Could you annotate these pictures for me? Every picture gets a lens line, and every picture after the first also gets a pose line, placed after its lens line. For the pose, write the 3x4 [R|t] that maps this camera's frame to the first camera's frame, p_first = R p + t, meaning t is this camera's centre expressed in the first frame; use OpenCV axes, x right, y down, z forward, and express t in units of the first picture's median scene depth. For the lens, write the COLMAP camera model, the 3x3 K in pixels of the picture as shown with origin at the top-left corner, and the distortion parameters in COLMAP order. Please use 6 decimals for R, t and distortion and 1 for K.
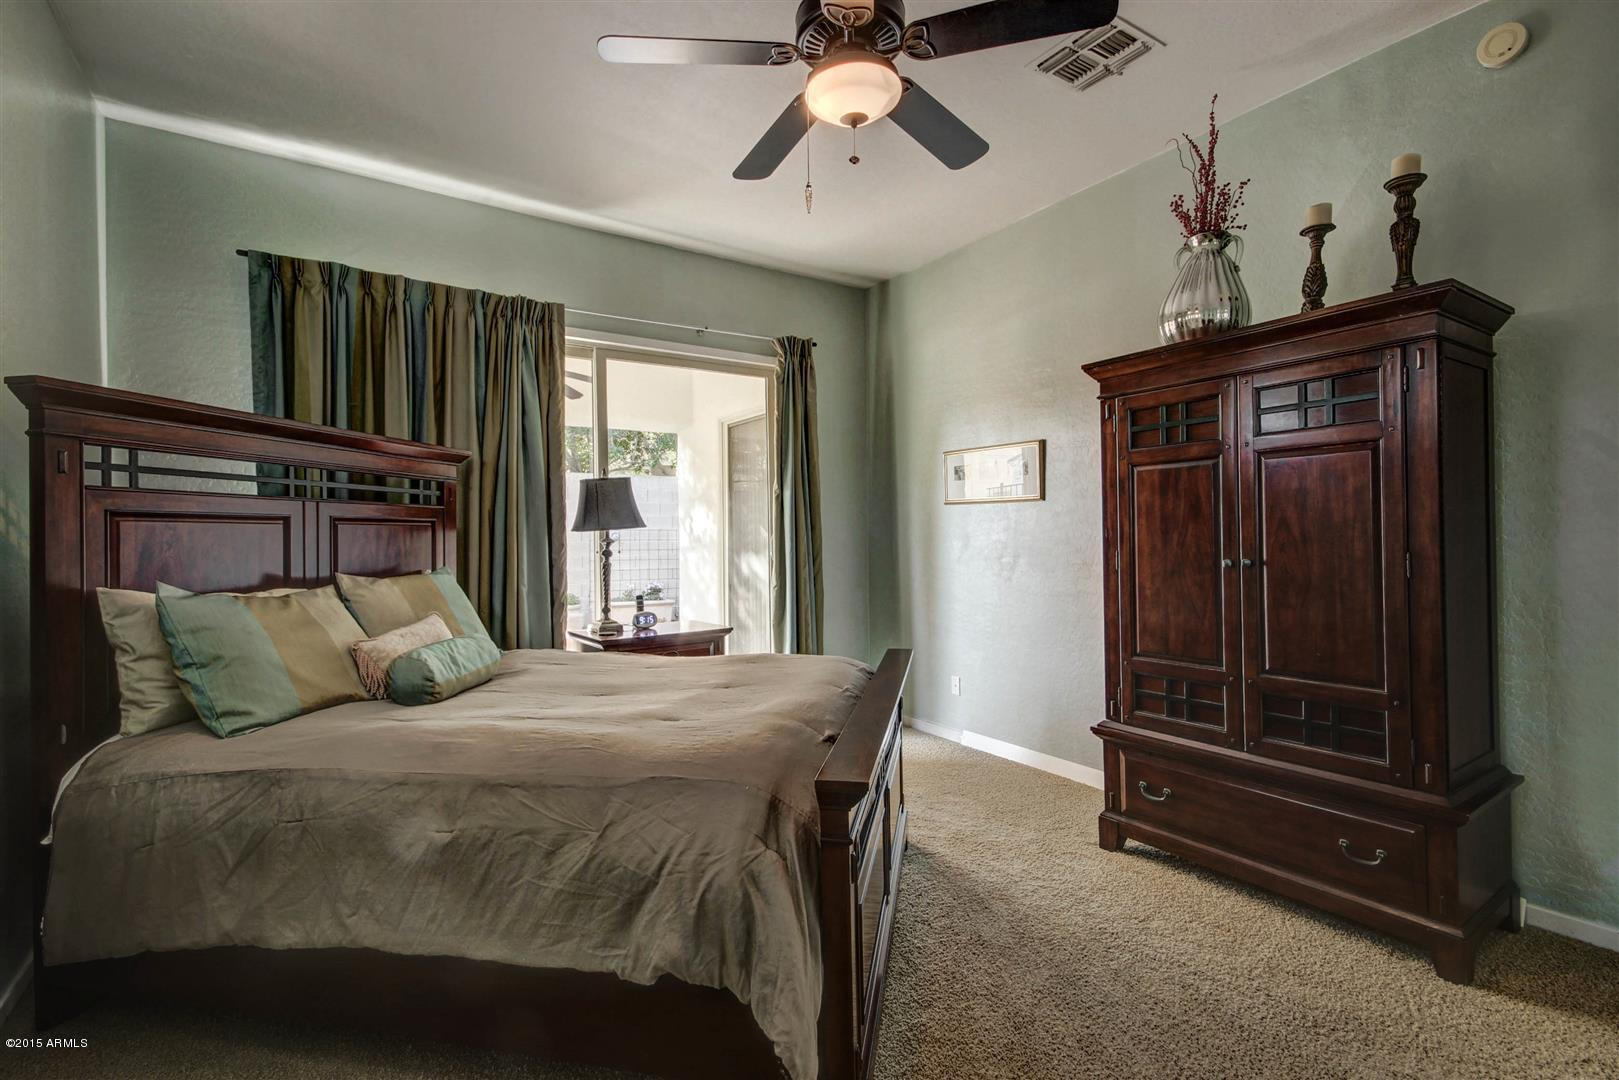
lens RADIAL K [[749.8, 0, 809.3], [0, 749.8, 540.1], [0, 0, 1]] dist [0.000291, 0.000015]
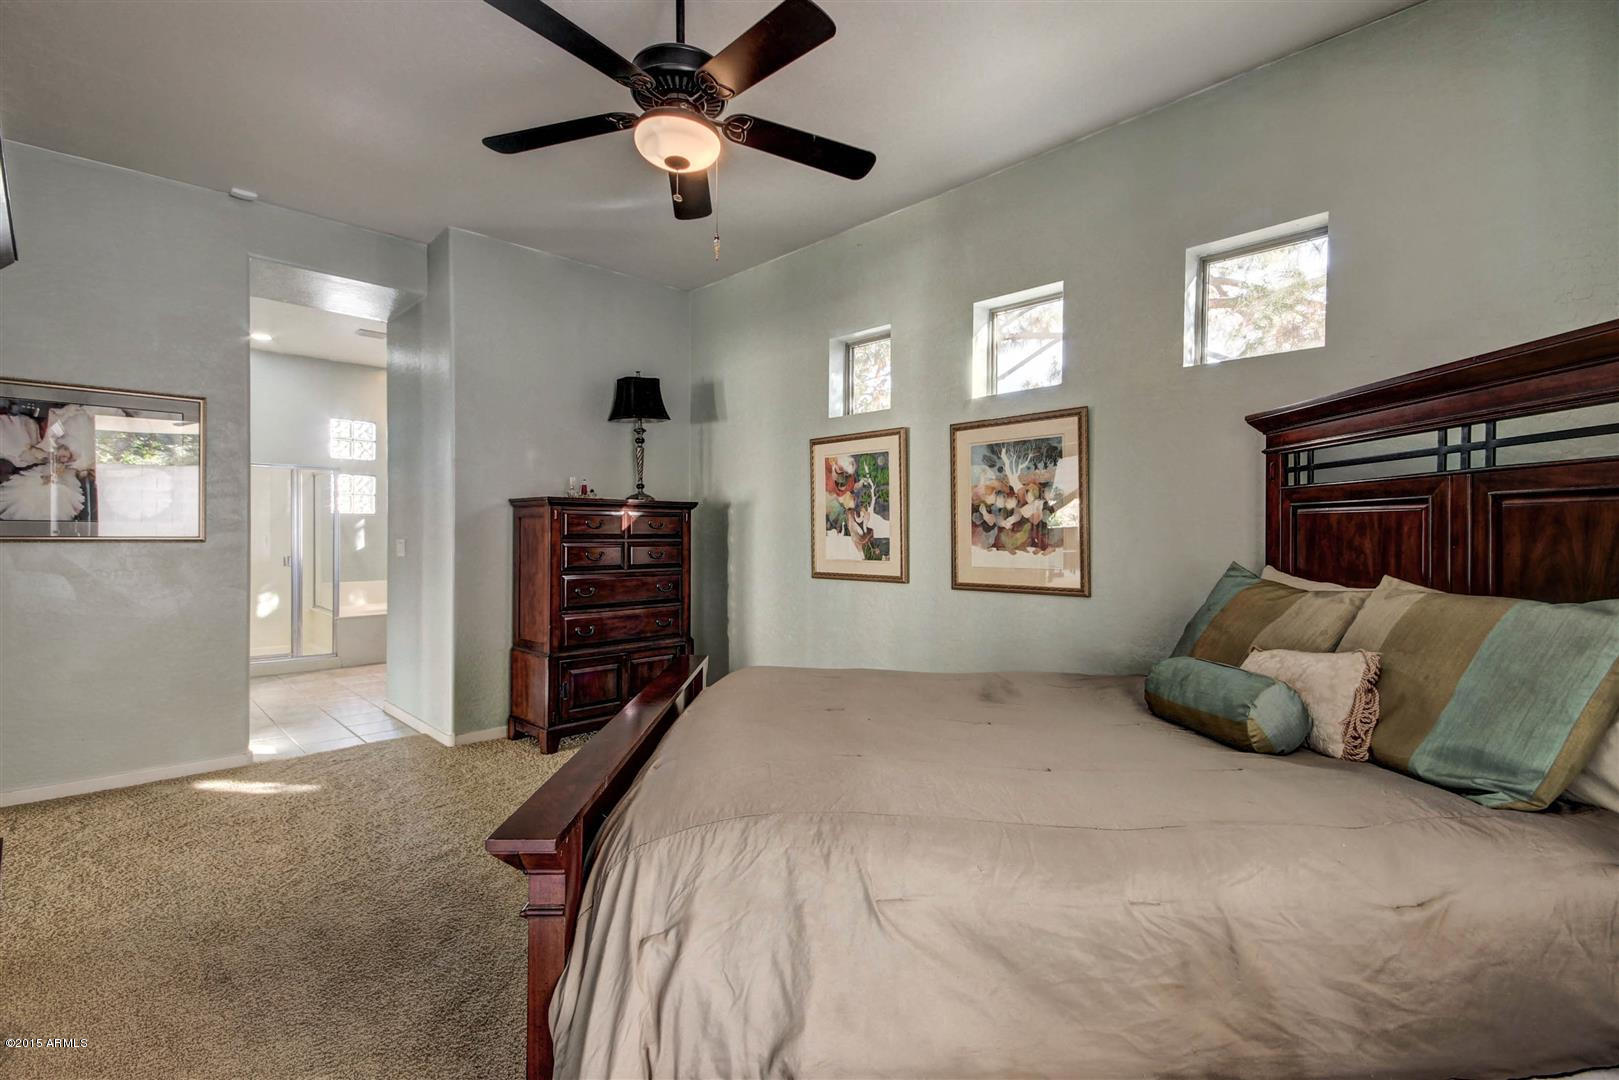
lens RADIAL K [[749.8, 0, 809.7], [0, 749.8, 537.9], [0, 0, 1]] dist [0.000291, 0.000015]
pose [[-0.978993, 0.014276, -0.203393, 0.033089], [0.015237, 0.999879, -0.003159, 0.002133], [0.203323, -0.006192, -0.979092, 1.690869]]
